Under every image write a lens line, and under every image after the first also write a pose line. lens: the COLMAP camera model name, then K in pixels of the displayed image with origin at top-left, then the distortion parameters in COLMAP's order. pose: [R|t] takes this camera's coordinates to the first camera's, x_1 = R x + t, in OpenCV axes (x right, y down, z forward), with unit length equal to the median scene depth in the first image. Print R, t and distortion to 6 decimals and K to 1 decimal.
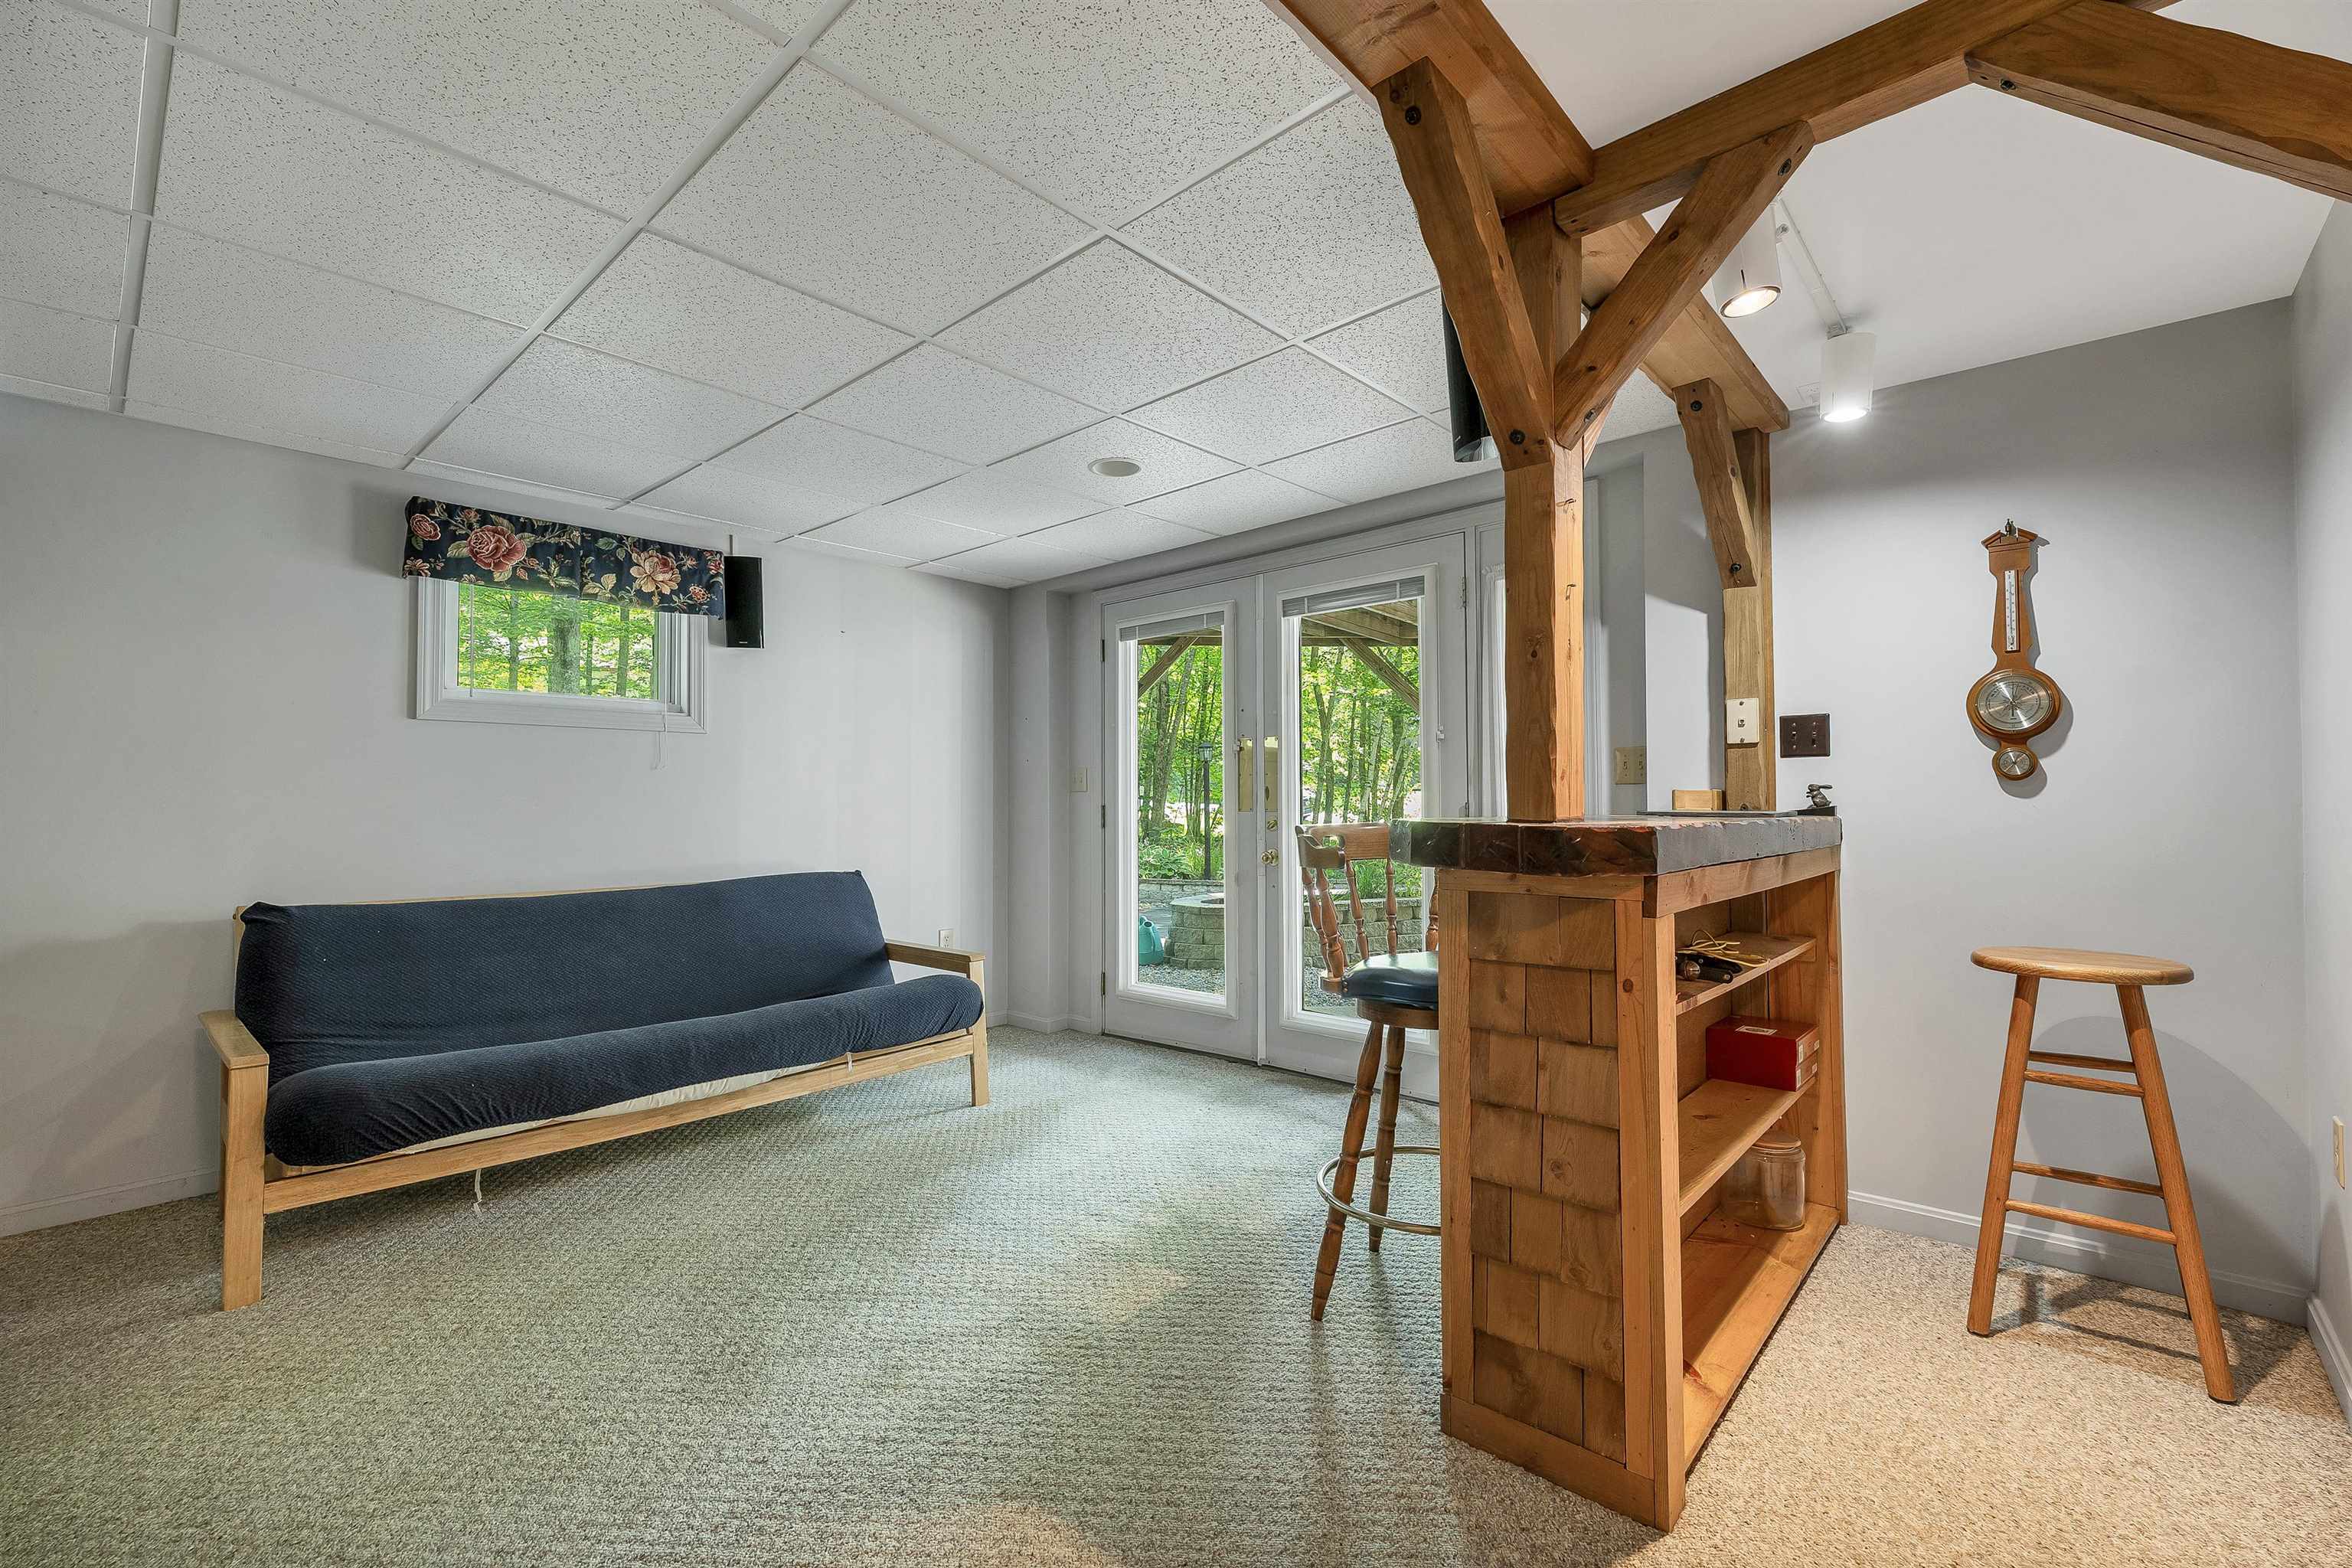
lens RADIAL K [[988.6, 0, 1173.4], [0, 988.6, 787.8], [0, 0, 1]] dist [0.001001, -0.000343]
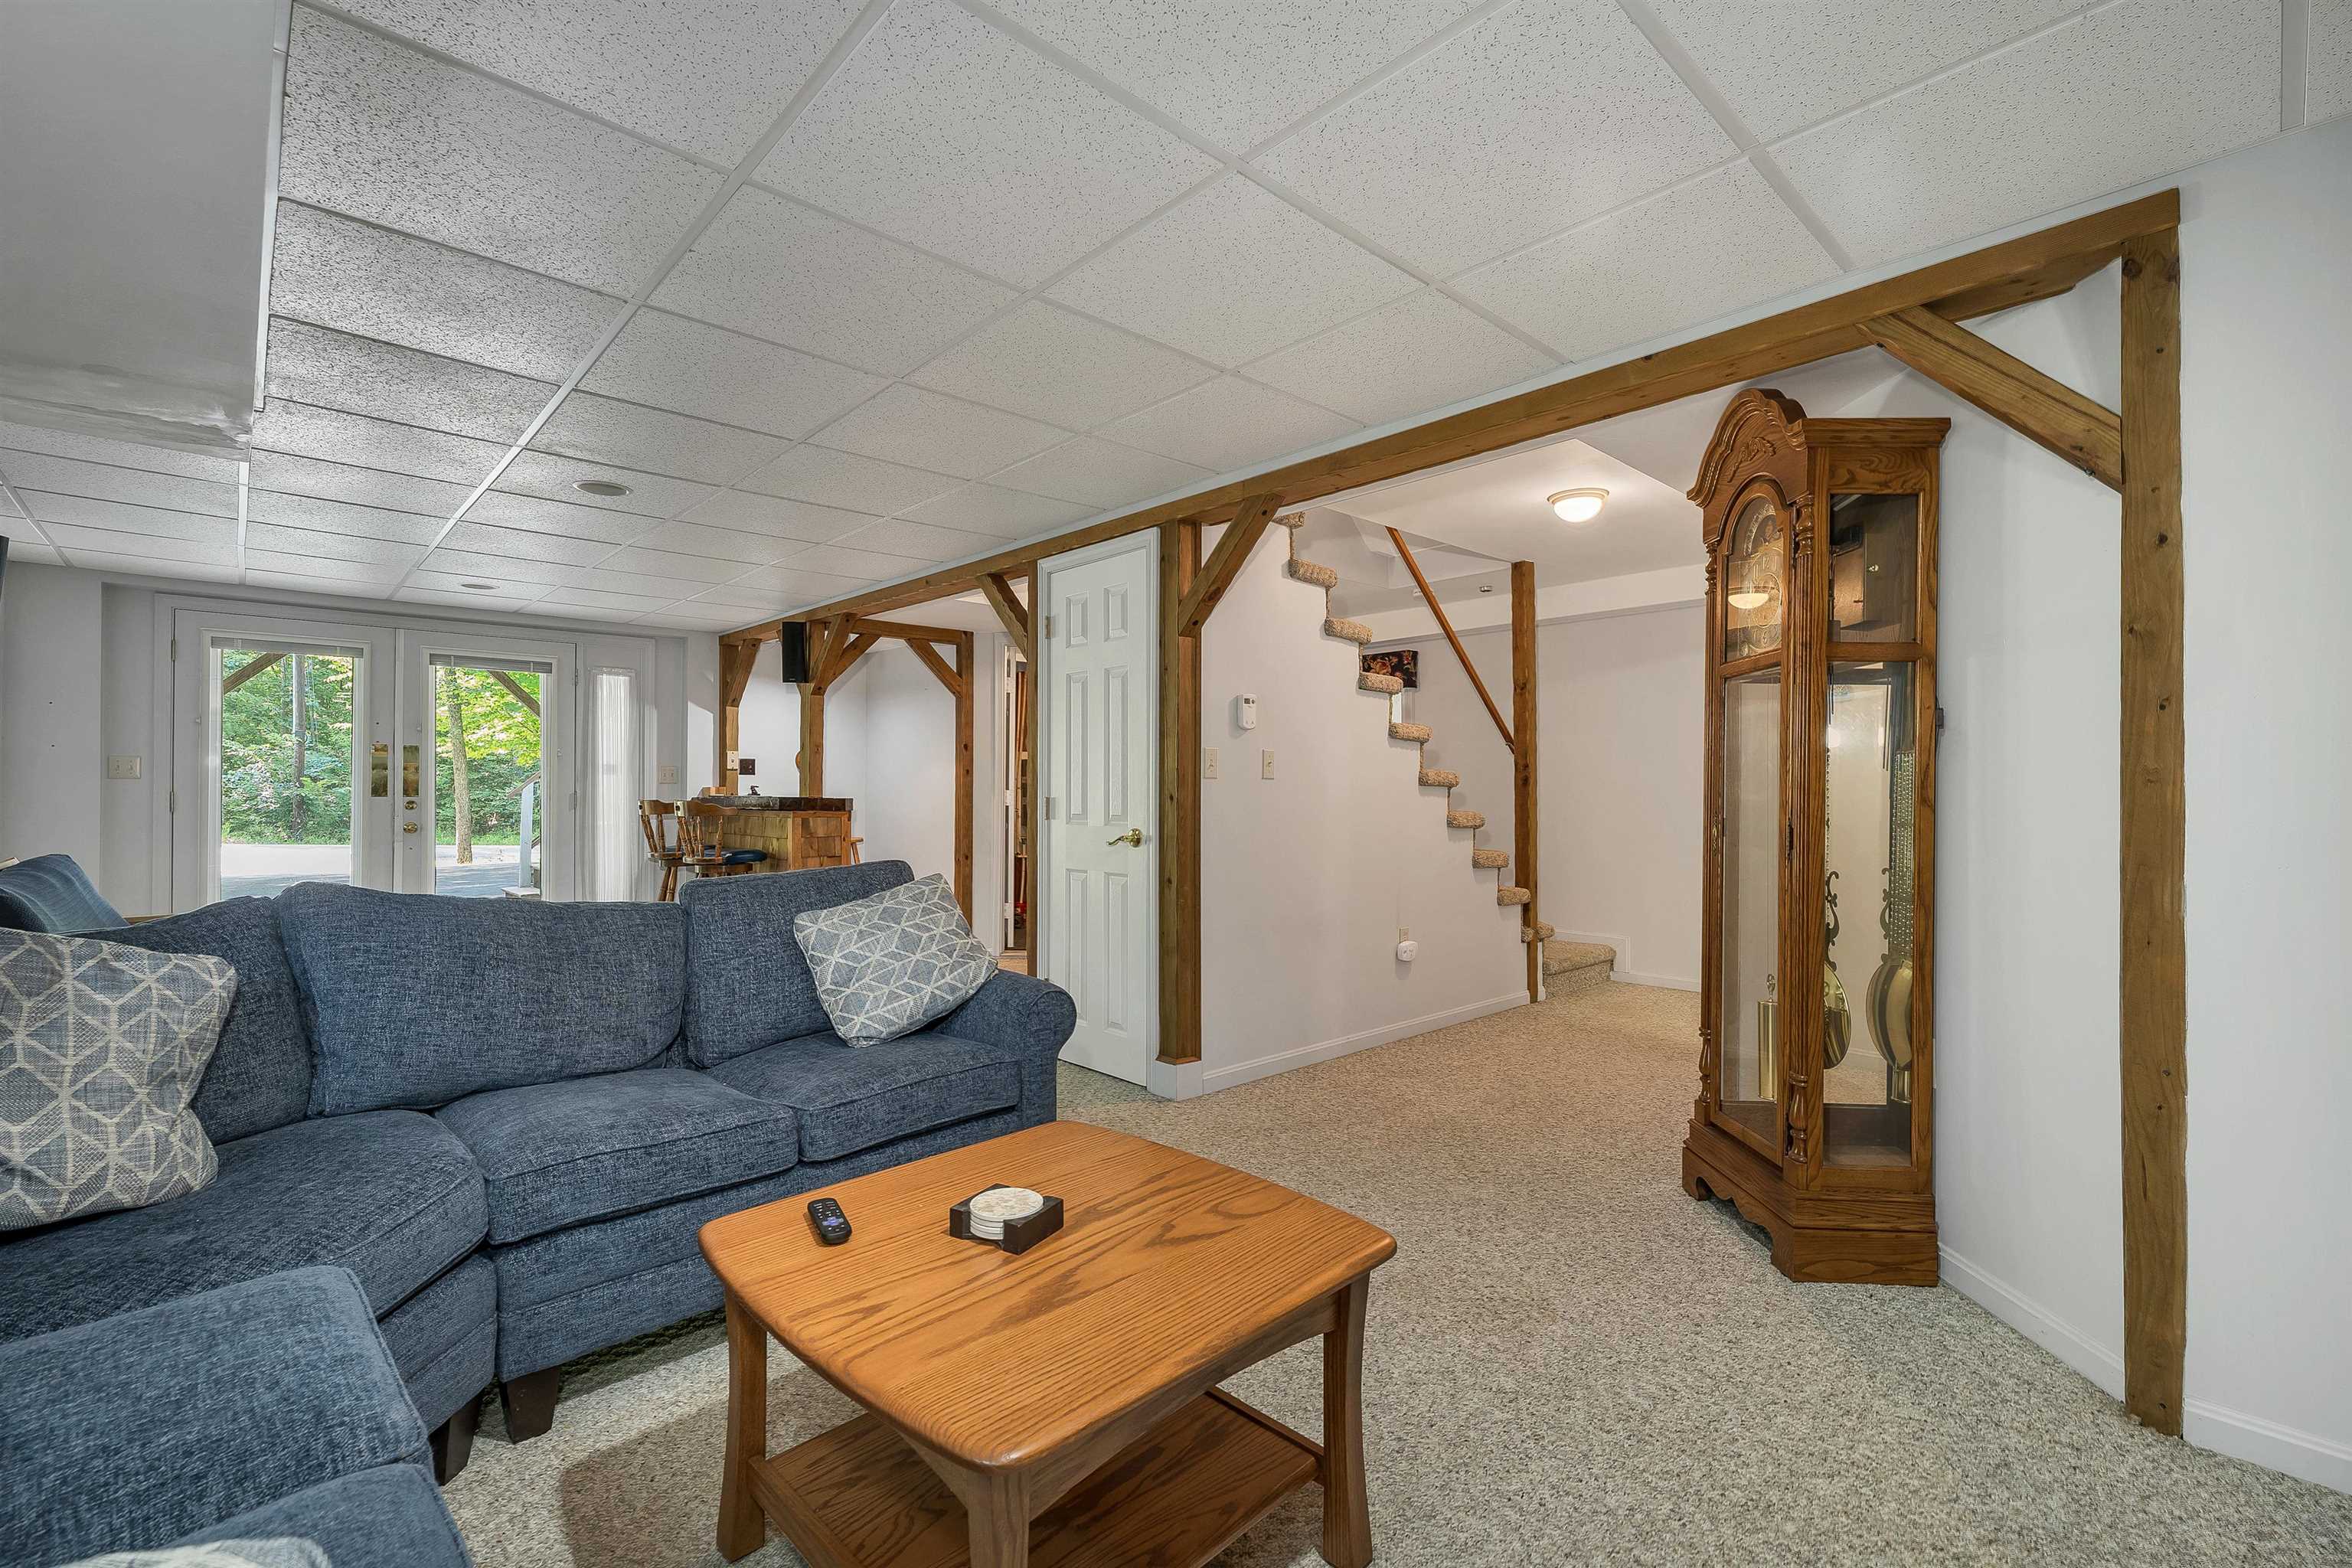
lens RADIAL K [[988.6, 0, 1172.5], [0, 988.6, 787.4], [0, 0, 1]] dist [0.001001, -0.000343]
pose [[0.076991, 0.002398, 0.997029, -1.797425], [-0.020653, 0.999786, -0.000809, -0.019486], [-0.996818, -0.020529, 0.077024, -0.293138]]
